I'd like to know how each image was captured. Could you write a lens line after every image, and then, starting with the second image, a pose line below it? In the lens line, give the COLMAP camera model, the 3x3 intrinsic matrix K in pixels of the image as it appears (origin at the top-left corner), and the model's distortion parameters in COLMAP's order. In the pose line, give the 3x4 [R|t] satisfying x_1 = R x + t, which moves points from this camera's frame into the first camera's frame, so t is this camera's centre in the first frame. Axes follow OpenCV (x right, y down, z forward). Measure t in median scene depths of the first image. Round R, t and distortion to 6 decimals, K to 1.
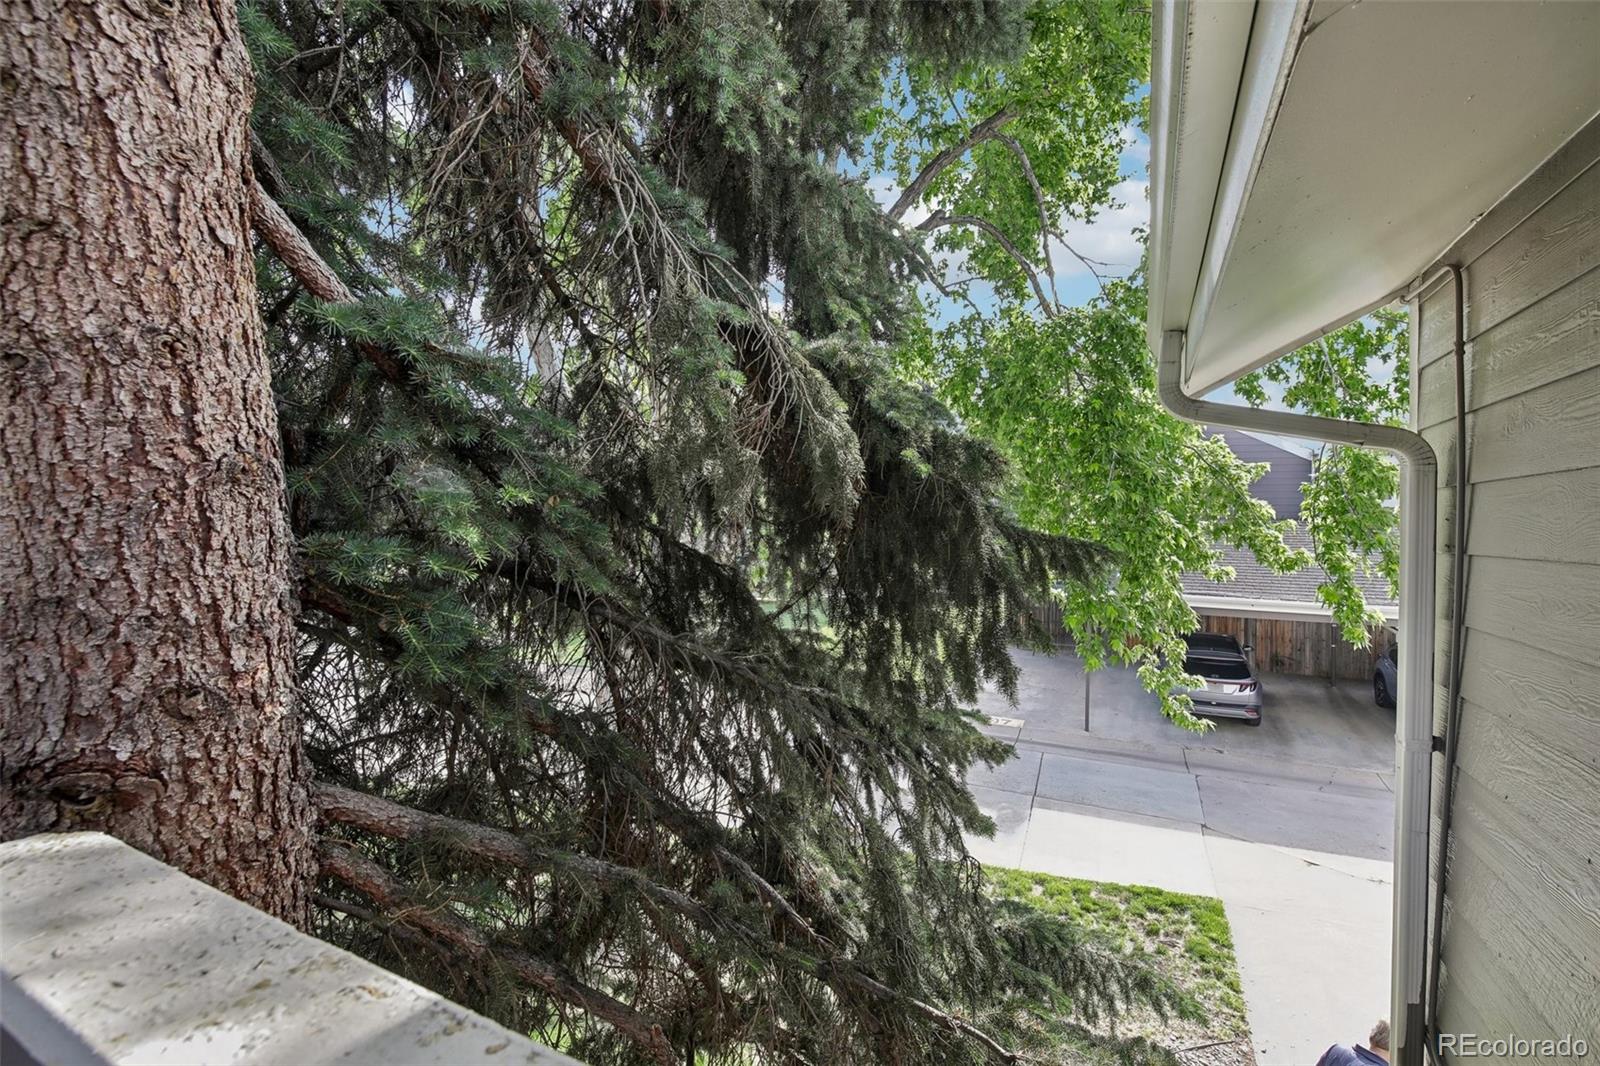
lens RADIAL K [[682.9, 0, 789.3], [0, 682.9, 519.4], [0, 0, 1]] dist [0.033211, -0.014303]
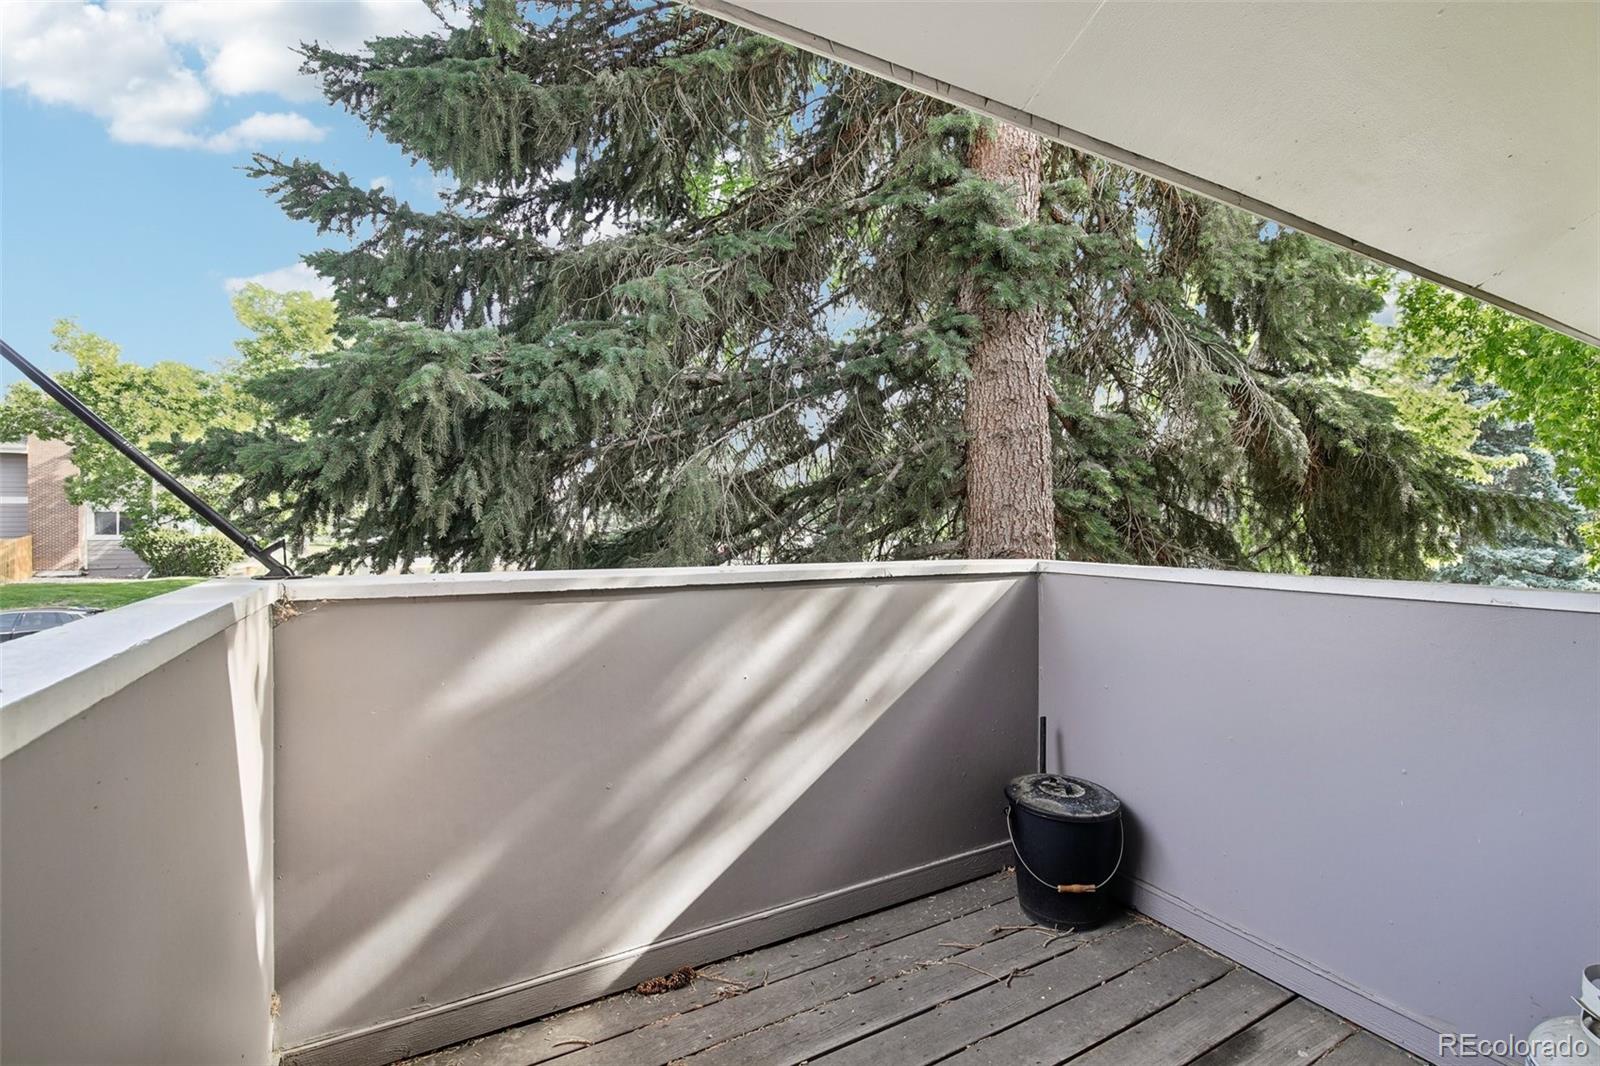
lens RADIAL K [[699.8, 0, 792.3], [0, 699.8, 524.9], [0, 0, 1]] dist [0.001092, -0.011614]
pose [[0.822057, -0.002867, -0.569398, 0.028235], [0.006341, 0.999971, 0.004120, 0.096942], [0.569370, -0.006997, 0.822052, -1.258319]]
